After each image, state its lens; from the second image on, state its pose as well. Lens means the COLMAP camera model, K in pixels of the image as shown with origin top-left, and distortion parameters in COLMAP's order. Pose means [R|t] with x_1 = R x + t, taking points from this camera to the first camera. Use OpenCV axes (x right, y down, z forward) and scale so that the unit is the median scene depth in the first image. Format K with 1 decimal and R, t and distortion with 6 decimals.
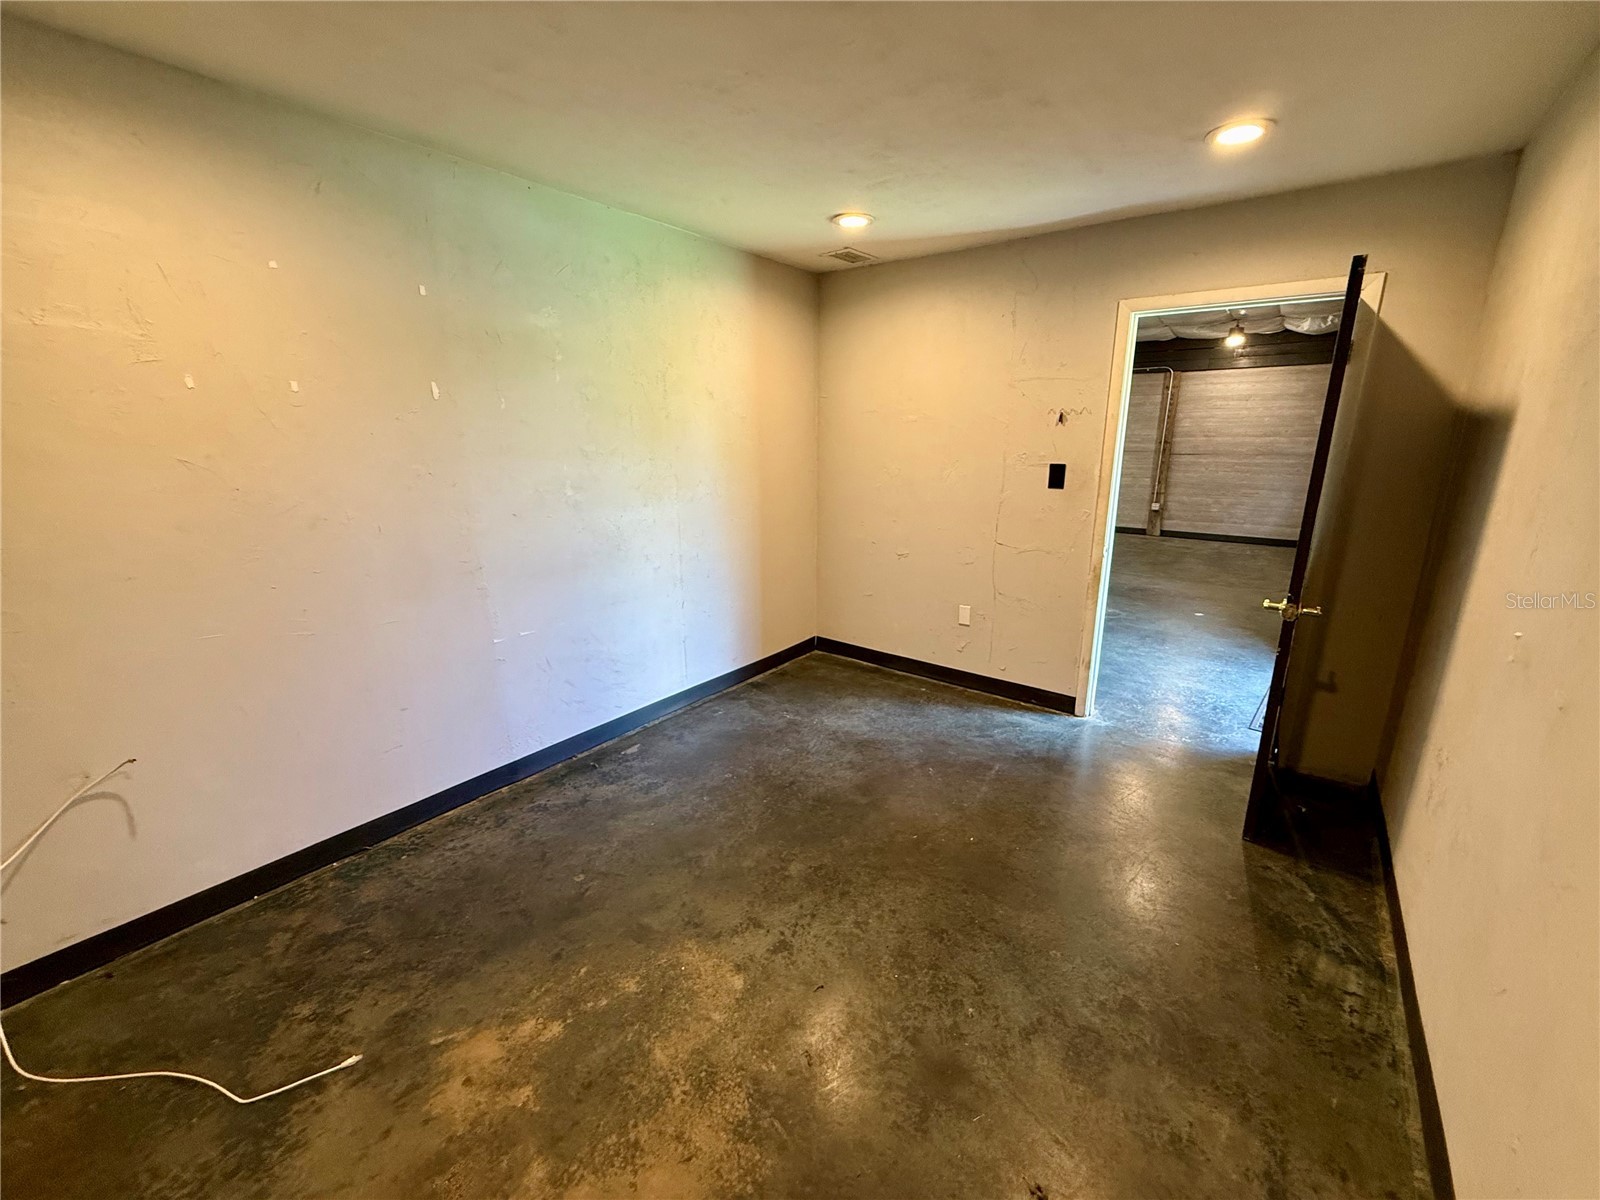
lens RADIAL K [[642.9, 0, 796.8], [0, 642.9, 605.3], [0, 0, 1]] dist [0.001510, -0.000404]
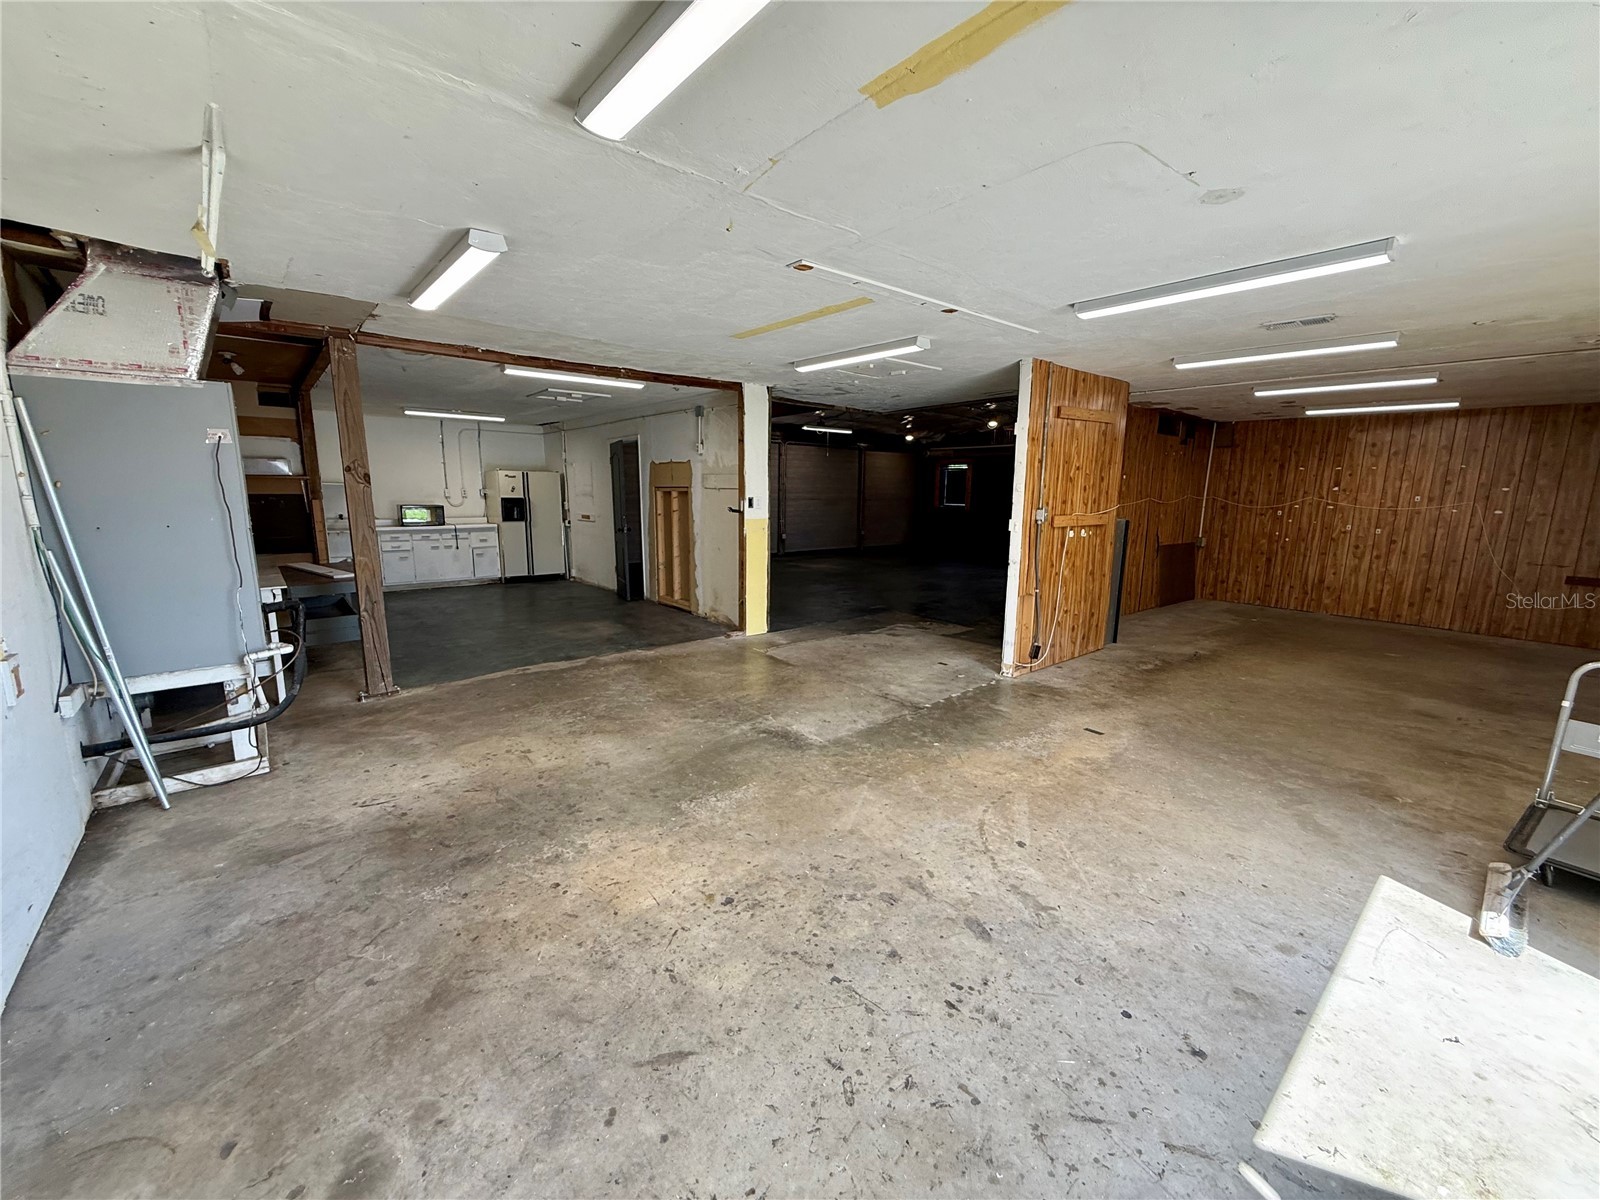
lens RADIAL K [[642.9, 0, 797.6], [0, 642.9, 598.0], [0, 0, 1]] dist [0.001510, -0.000404]
pose [[0.208799, -0.162772, 0.964318, -4.221237], [0.232530, 0.966036, 0.112714, -0.883932], [-0.949912, 0.200698, 0.239557, 3.323847]]
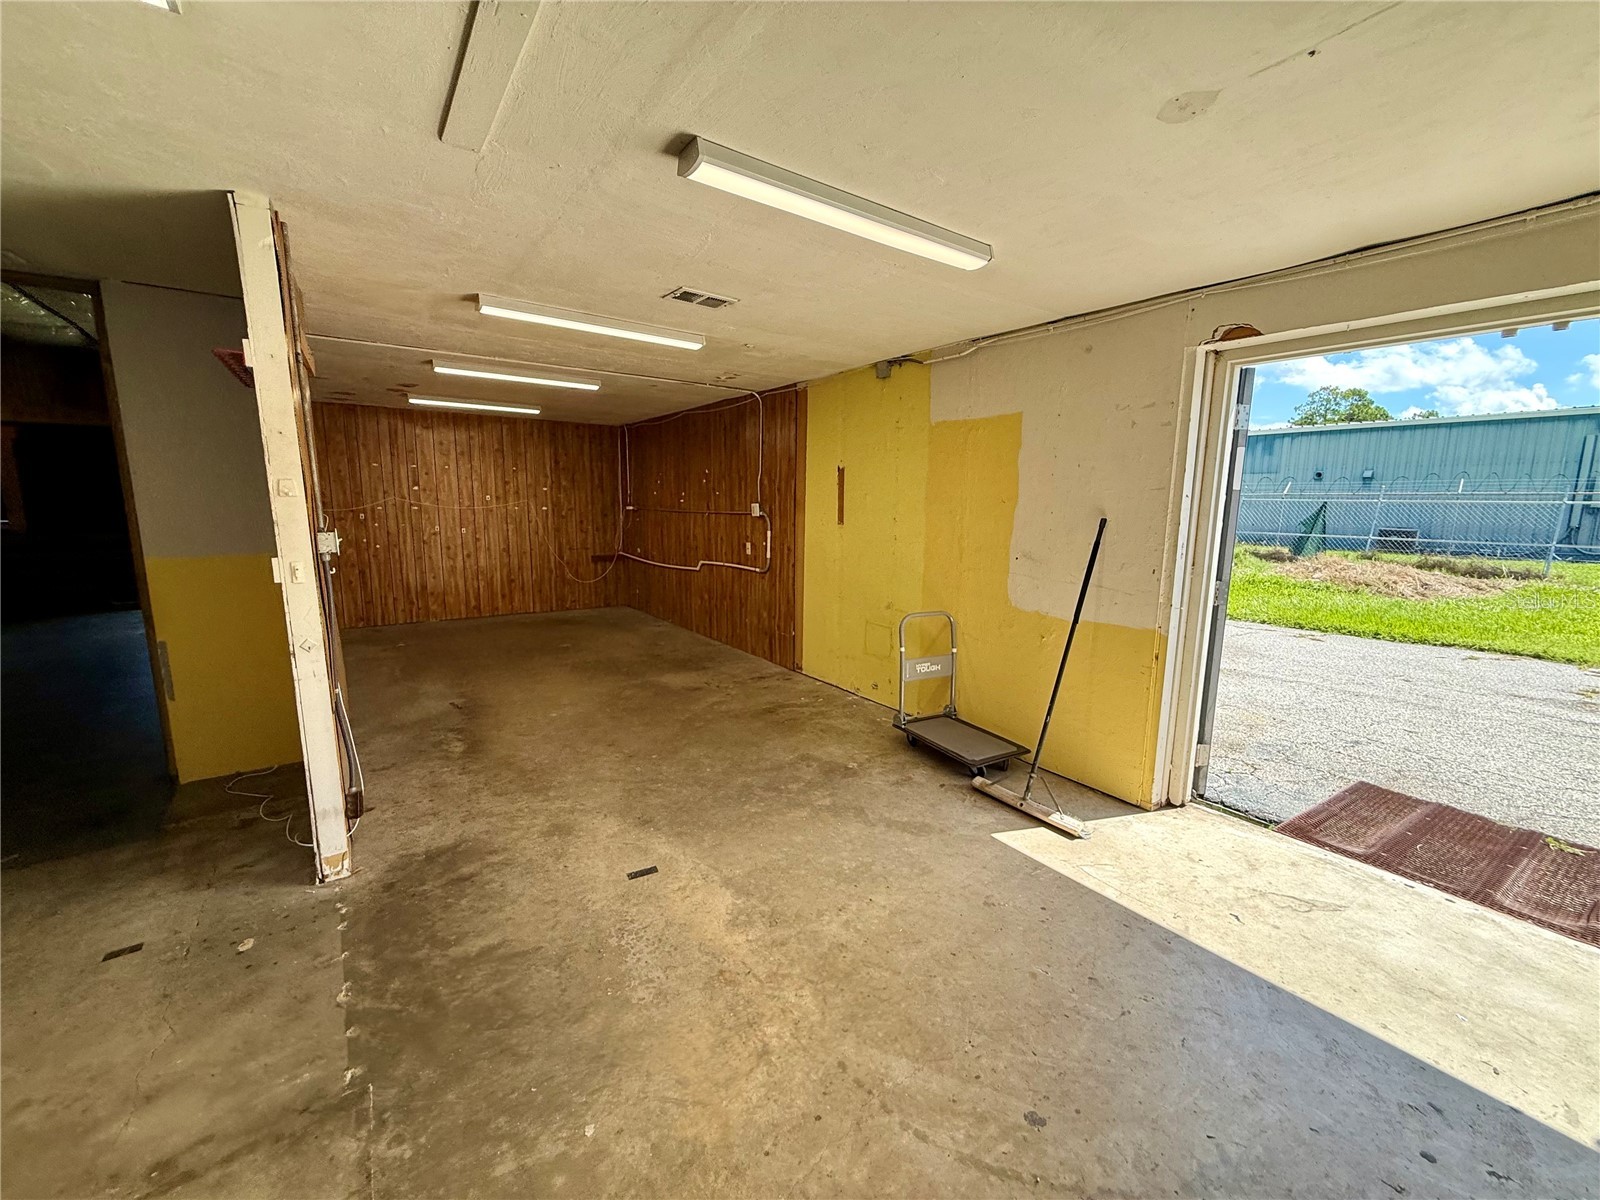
lens RADIAL K [[642.9, 0, 800.5], [0, 642.9, 597.9], [0, 0, 1]] dist [0.001510, -0.000404]
pose [[-0.955995, -0.053767, 0.288415, -3.038702], [0.064903, 0.919949, 0.386629, -0.995041], [-0.286115, 0.388334, -0.875976, 3.743020]]
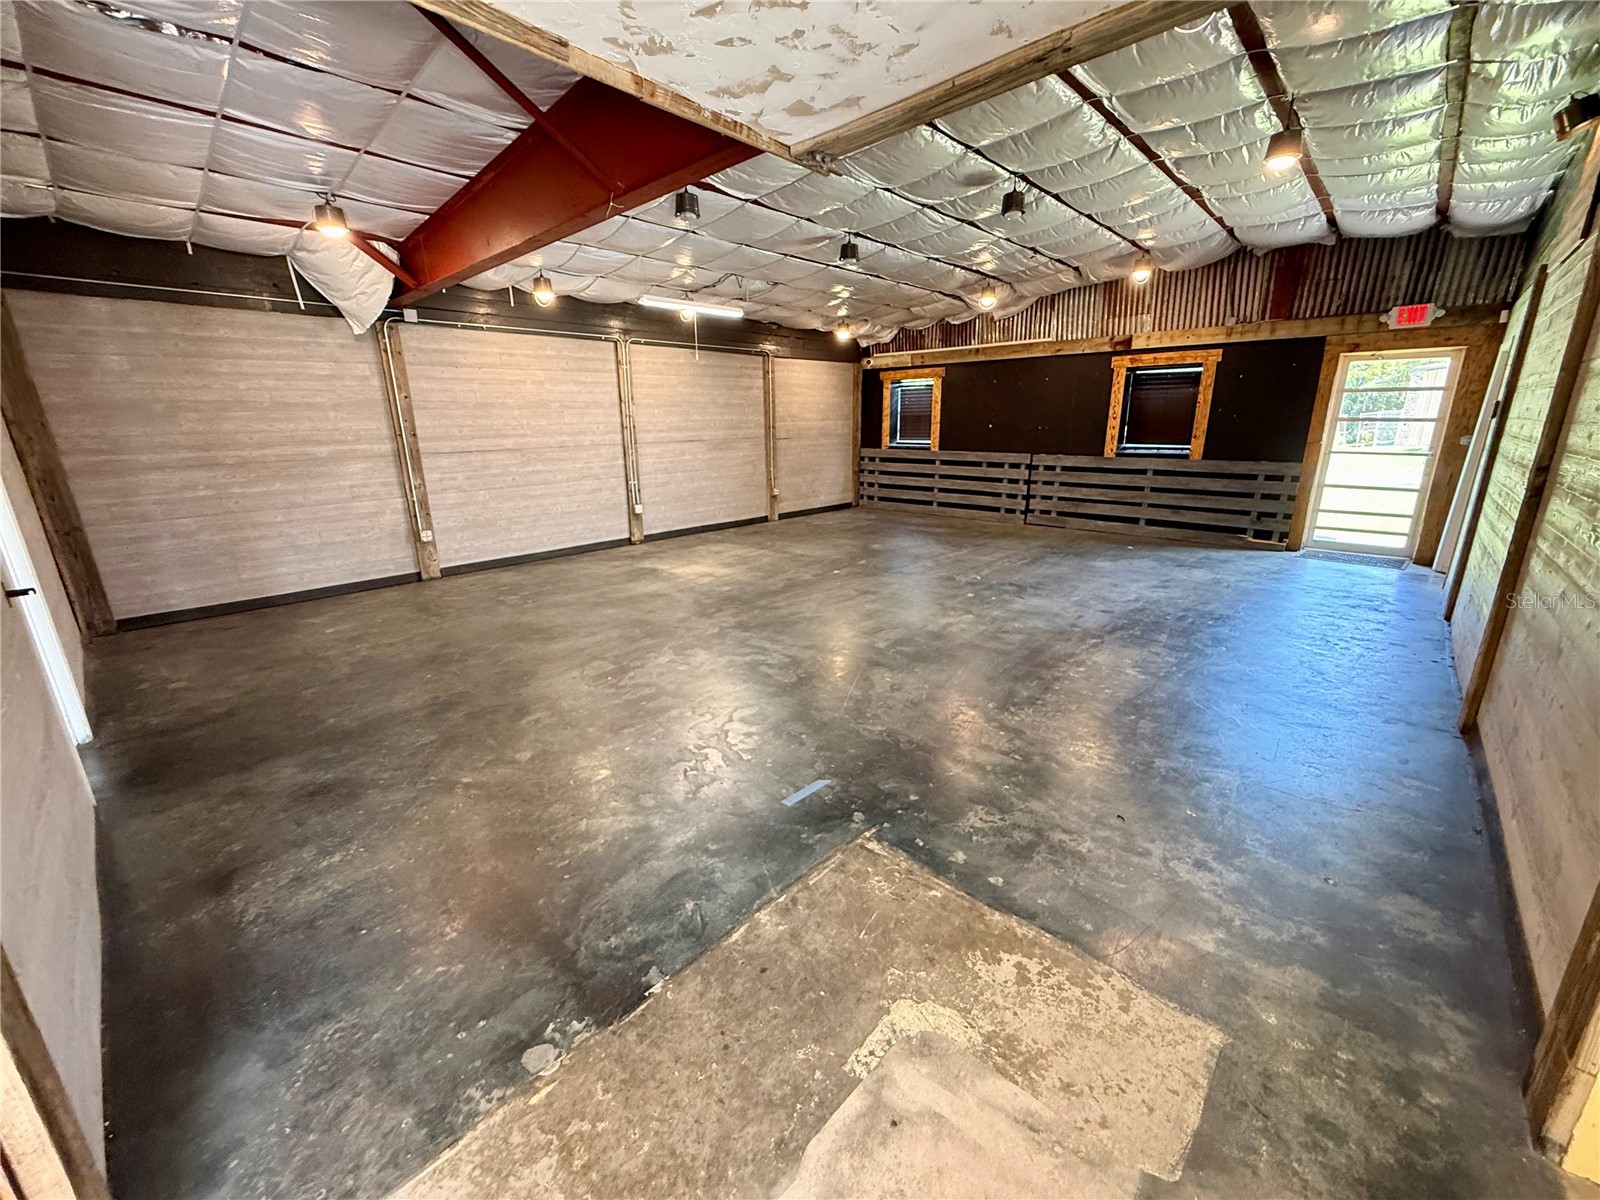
lens RADIAL K [[642.9, 0, 807.1], [0, 642.9, 603.1], [0, 0, 1]] dist [0.001510, -0.000404]
pose [[0.078818, -0.278028, 0.957334, -1.841159], [0.263154, 0.932061, 0.249023, -0.943947], [-0.961529, 0.232299, 0.146627, 3.495482]]
